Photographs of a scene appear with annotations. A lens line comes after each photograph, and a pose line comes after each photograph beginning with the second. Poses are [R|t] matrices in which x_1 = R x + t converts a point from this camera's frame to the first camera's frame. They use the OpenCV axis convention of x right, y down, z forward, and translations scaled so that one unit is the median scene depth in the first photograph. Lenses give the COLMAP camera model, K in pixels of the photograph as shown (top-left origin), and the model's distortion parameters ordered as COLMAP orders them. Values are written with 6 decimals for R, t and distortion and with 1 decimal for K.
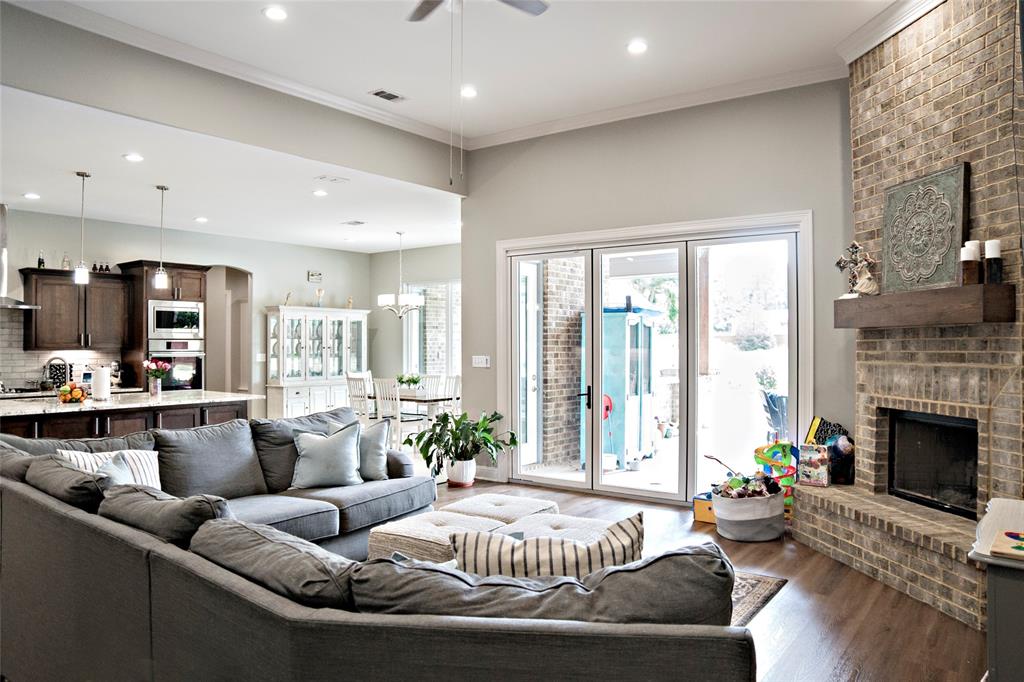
lens RADIAL K [[724.0, 0, 518.5], [0, 724.0, 339.7], [0, 0, 1]] dist [-0.162753, 0.124225]
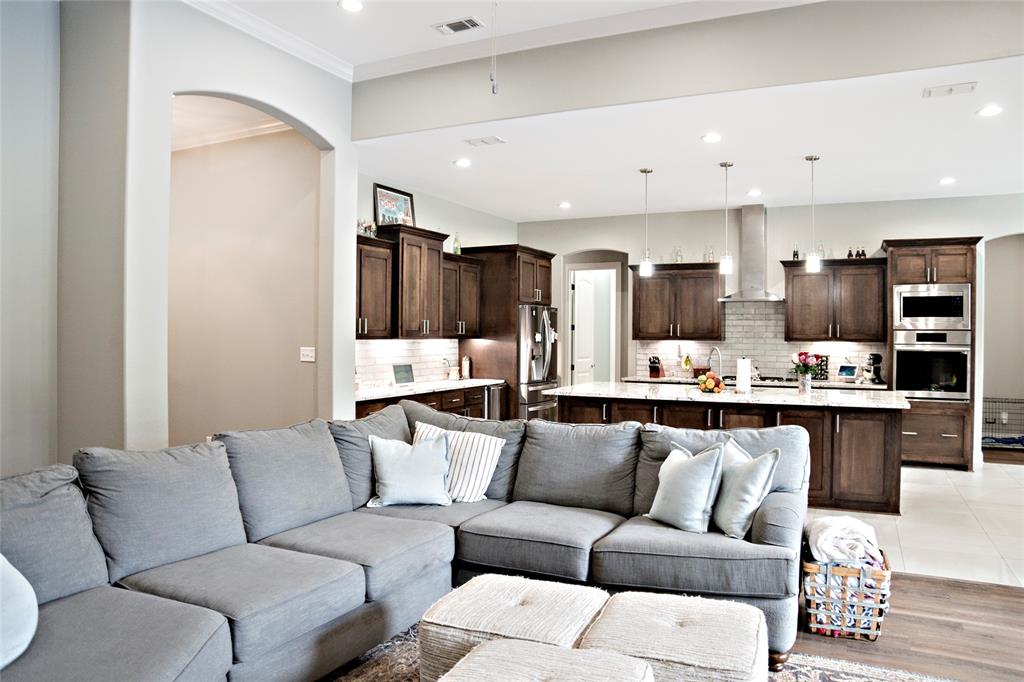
lens RADIAL K [[724.0, 0, 518.5], [0, 724.0, 339.7], [0, 0, 1]] dist [-0.162753, 0.124225]
pose [[0.190817, 0.010998, -0.981564, 0.426099], [0.001405, 0.999933, 0.011477, 0.001160], [0.981625, -0.003569, 0.190789, 0.669833]]
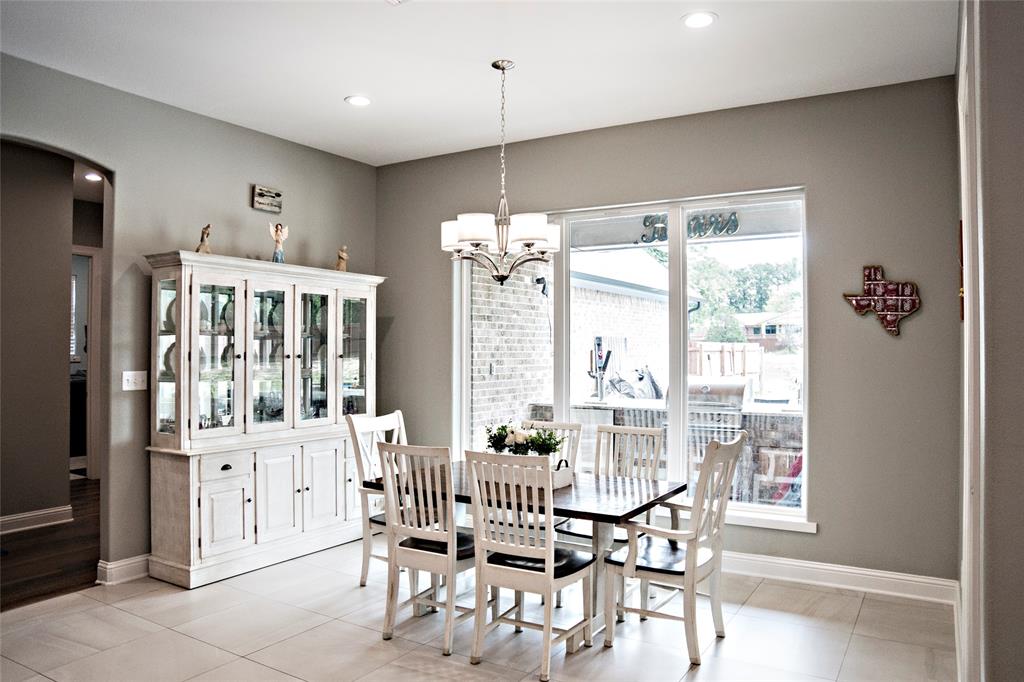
lens RADIAL K [[724.0, 0, 518.5], [0, 724.0, 339.7], [0, 0, 1]] dist [-0.162753, 0.124225]
pose [[0.995307, 0.006410, 0.096554, -0.401894], [-0.005886, 0.999966, -0.005704, 0.006102], [-0.096587, 0.005109, 0.995311, 1.283912]]
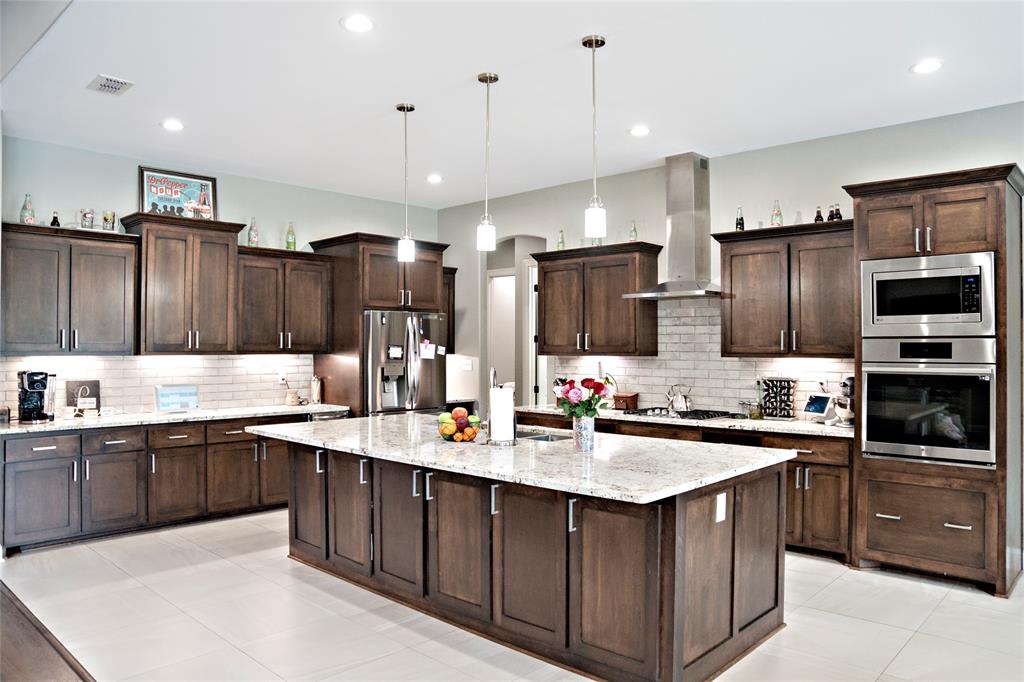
lens RADIAL K [[724.0, 0, 518.5], [0, 724.0, 339.7], [0, 0, 1]] dist [-0.162753, 0.124225]
pose [[-0.104200, -0.007305, -0.994529, 0.012633], [0.007539, 0.999938, -0.008134, 0.005123], [0.994528, -0.008345, -0.104139, 1.442539]]
